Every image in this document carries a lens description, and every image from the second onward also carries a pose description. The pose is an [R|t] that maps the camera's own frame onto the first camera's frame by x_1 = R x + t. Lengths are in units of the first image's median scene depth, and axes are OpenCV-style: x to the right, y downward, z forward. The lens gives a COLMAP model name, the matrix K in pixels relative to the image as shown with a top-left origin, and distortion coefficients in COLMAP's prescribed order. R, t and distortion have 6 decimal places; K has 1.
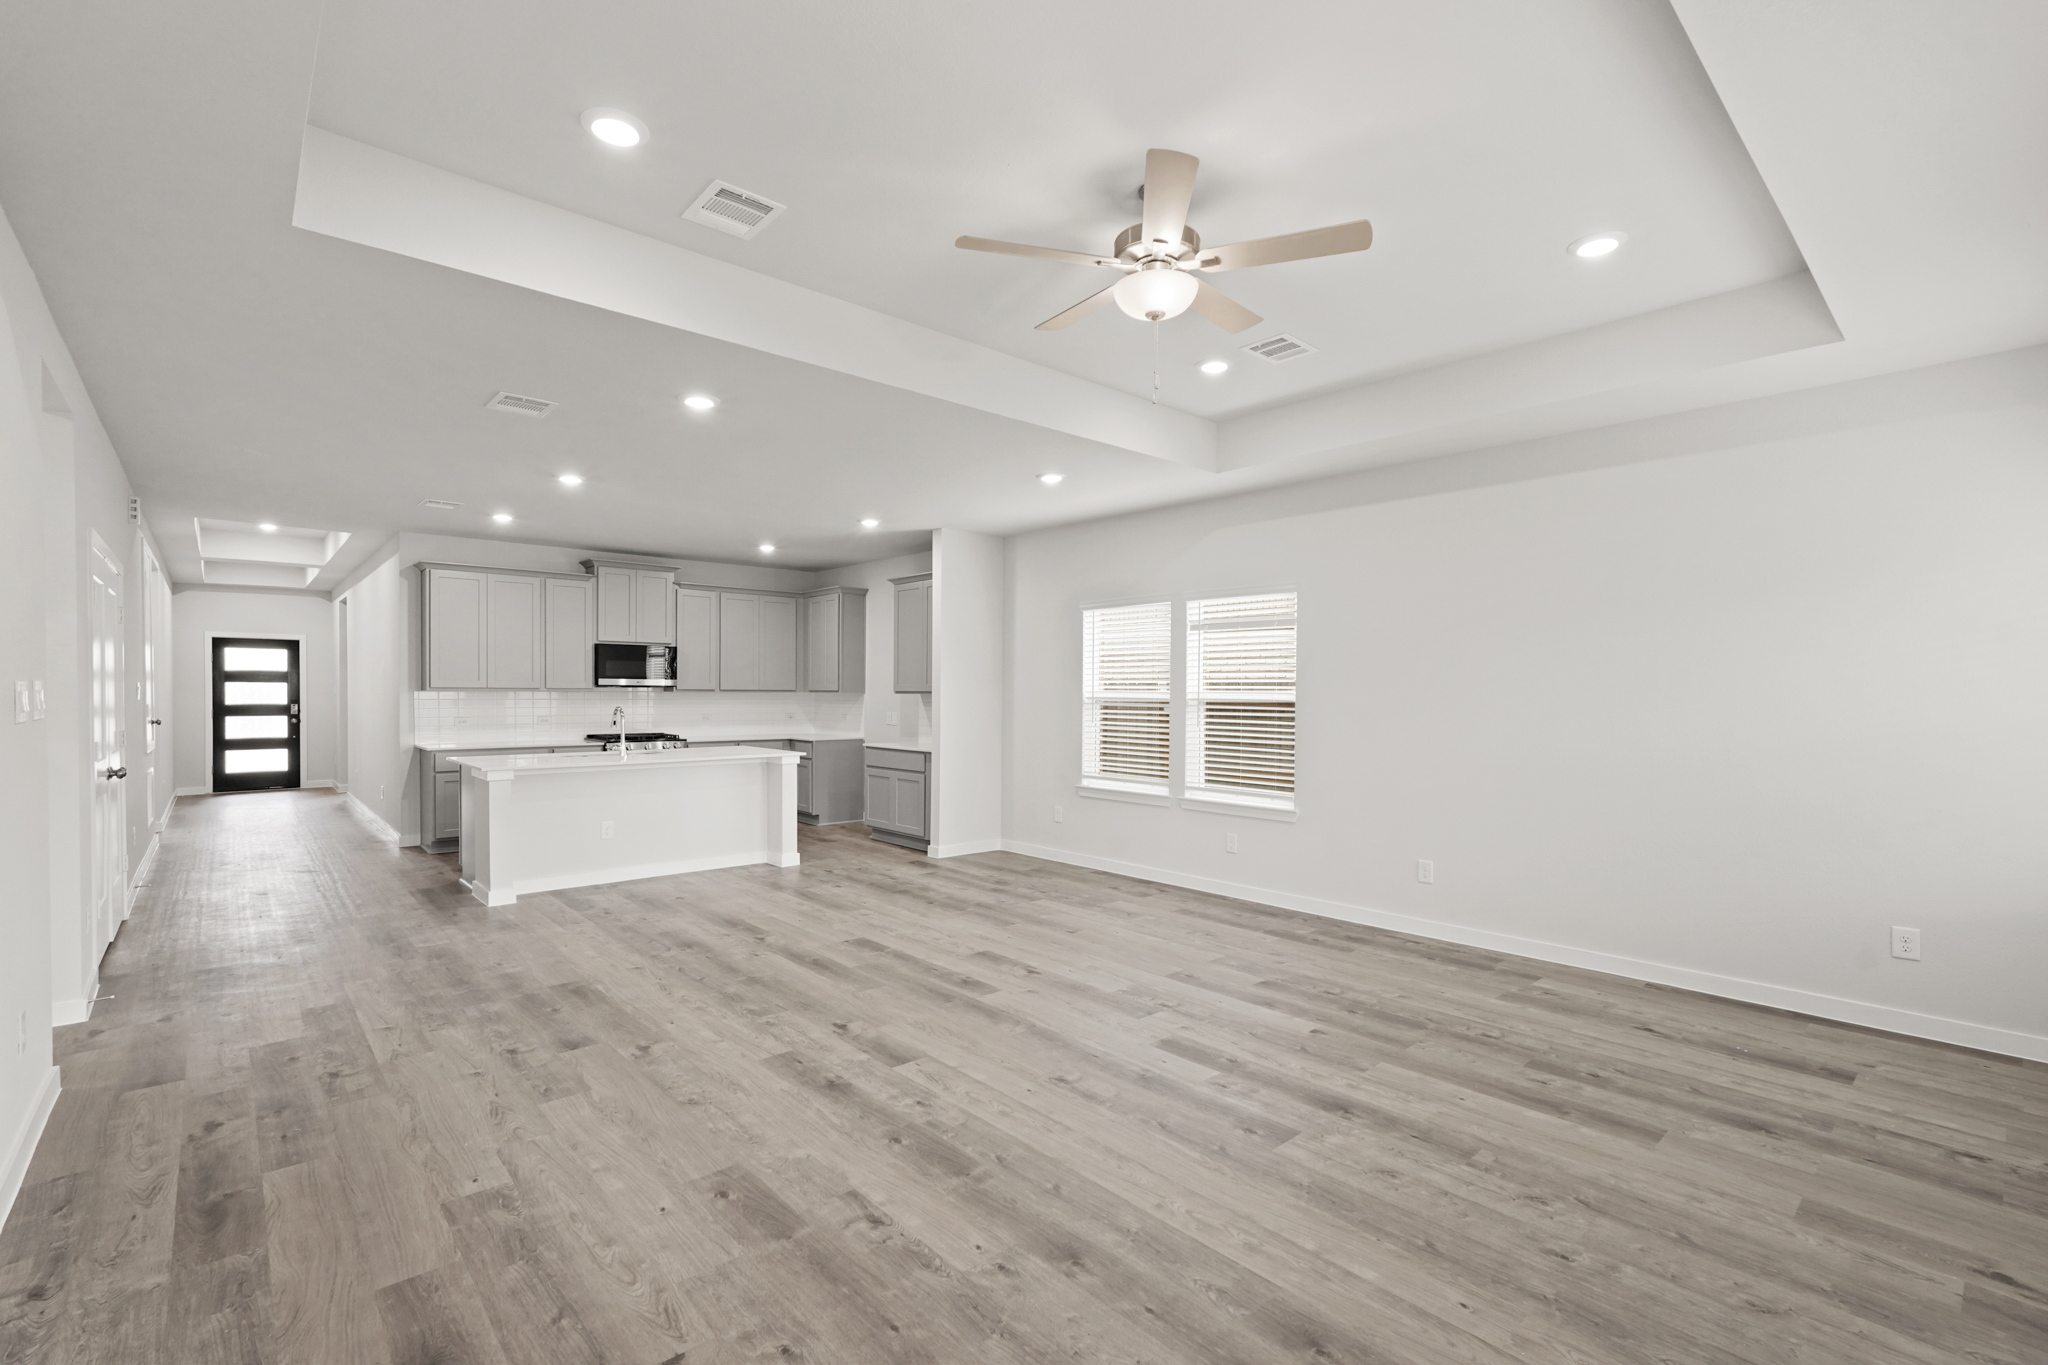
lens RADIAL K [[903.8, 0, 1015.9], [0, 903.8, 716.4], [0, 0, 1]] dist [-0.012679, 0.005240]
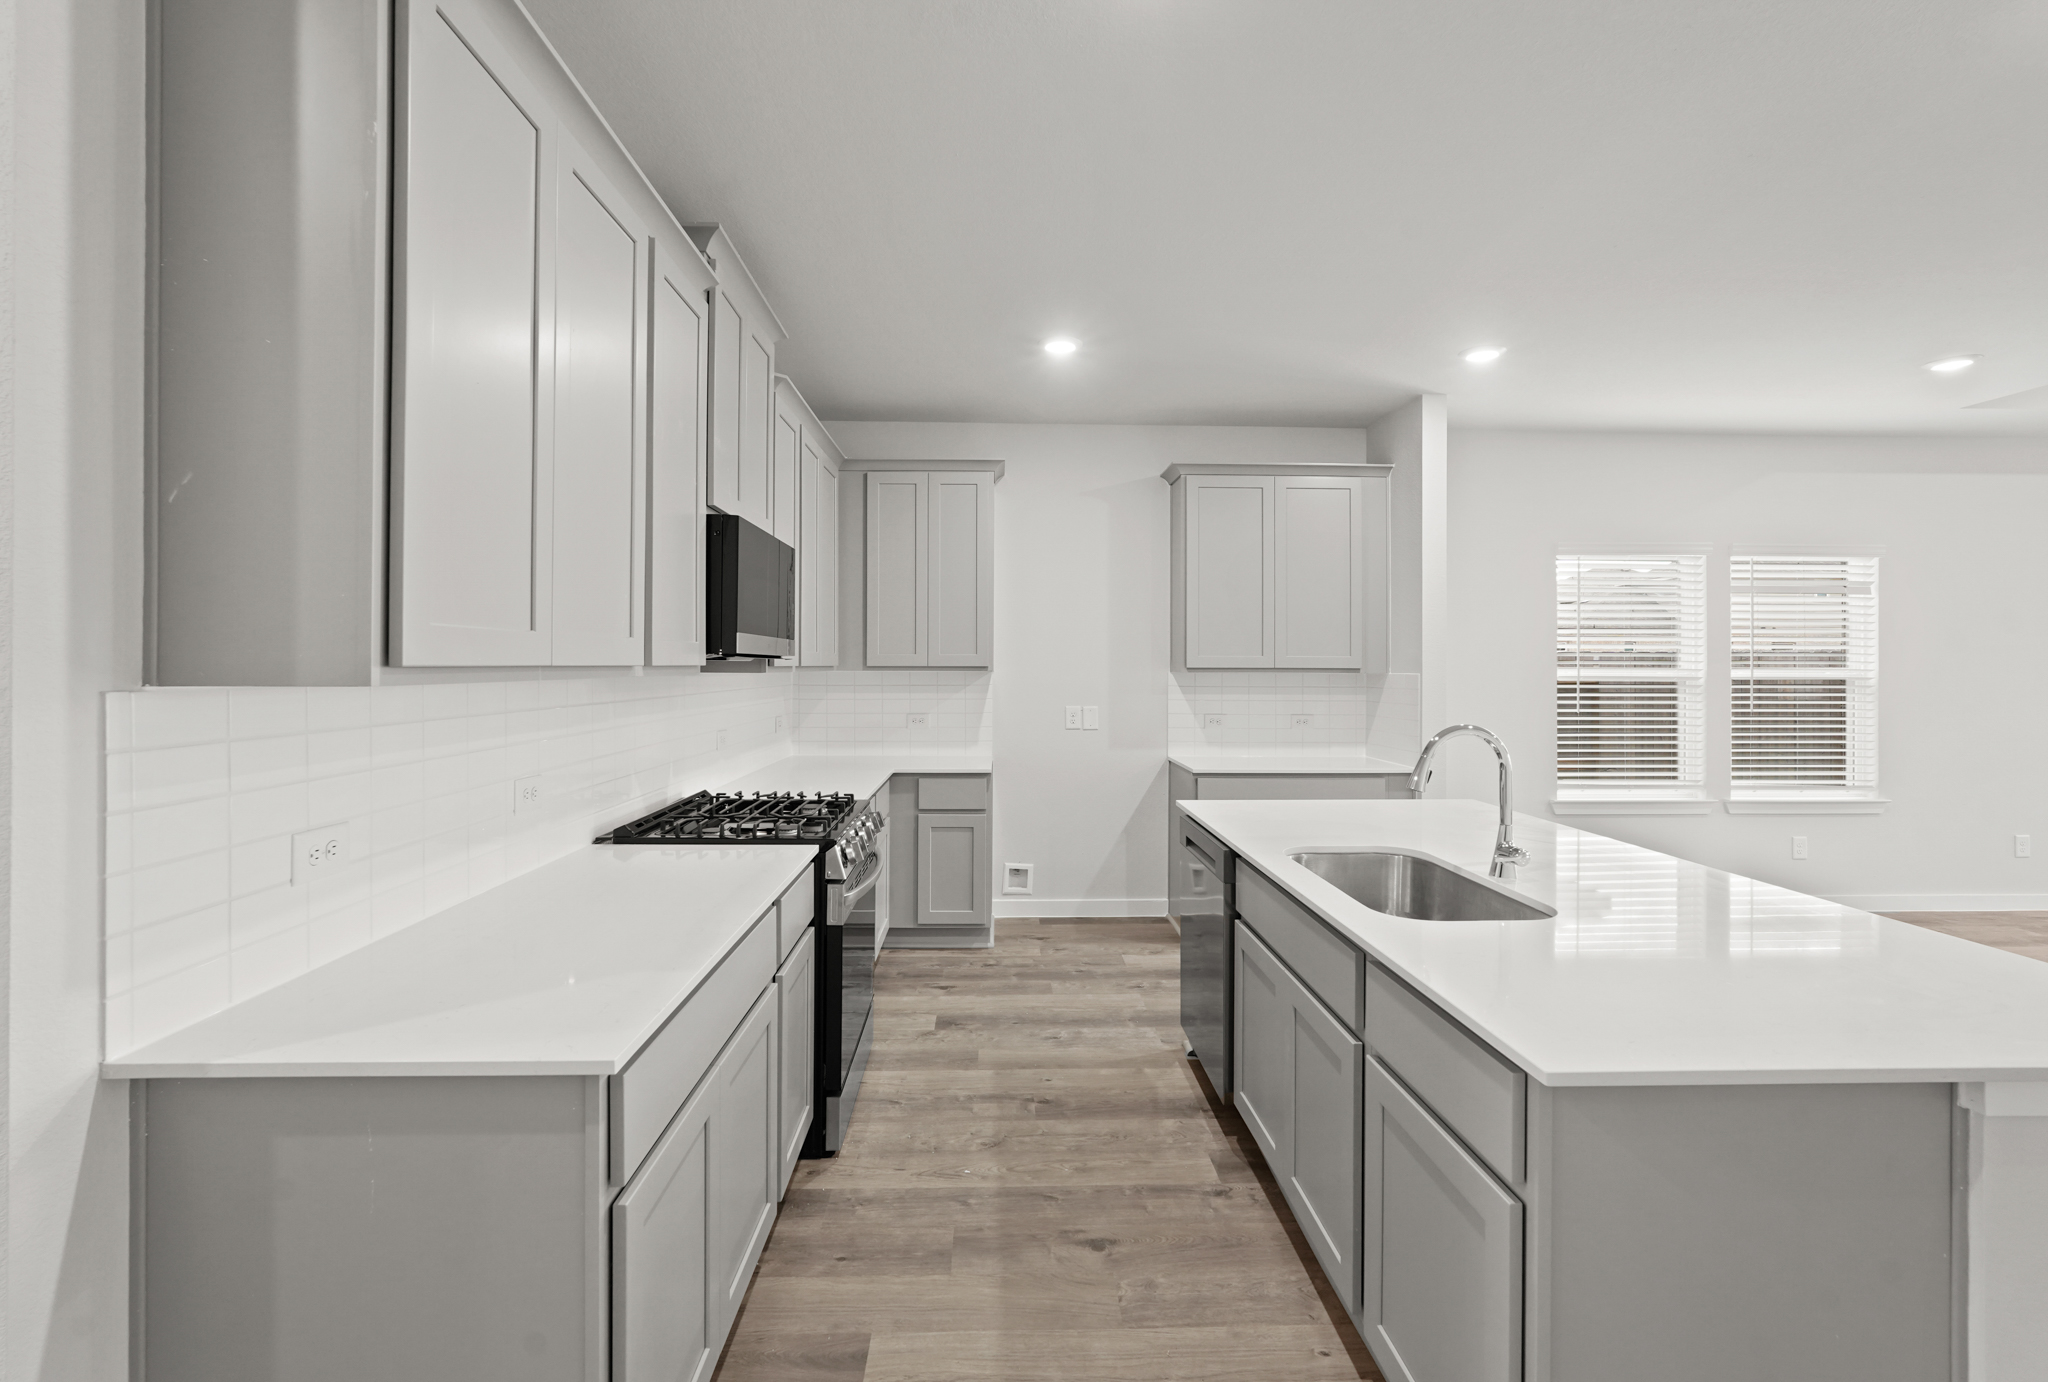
lens RADIAL K [[903.8, 0, 1010.7], [0, 903.8, 679.2], [0, 0, 1]] dist [-0.012679, 0.005240]
pose [[0.644419, -0.015702, 0.764511, -0.693612], [0.022129, 0.999753, 0.001881, -0.027533], [-0.764352, 0.015706, 0.644607, 0.807162]]
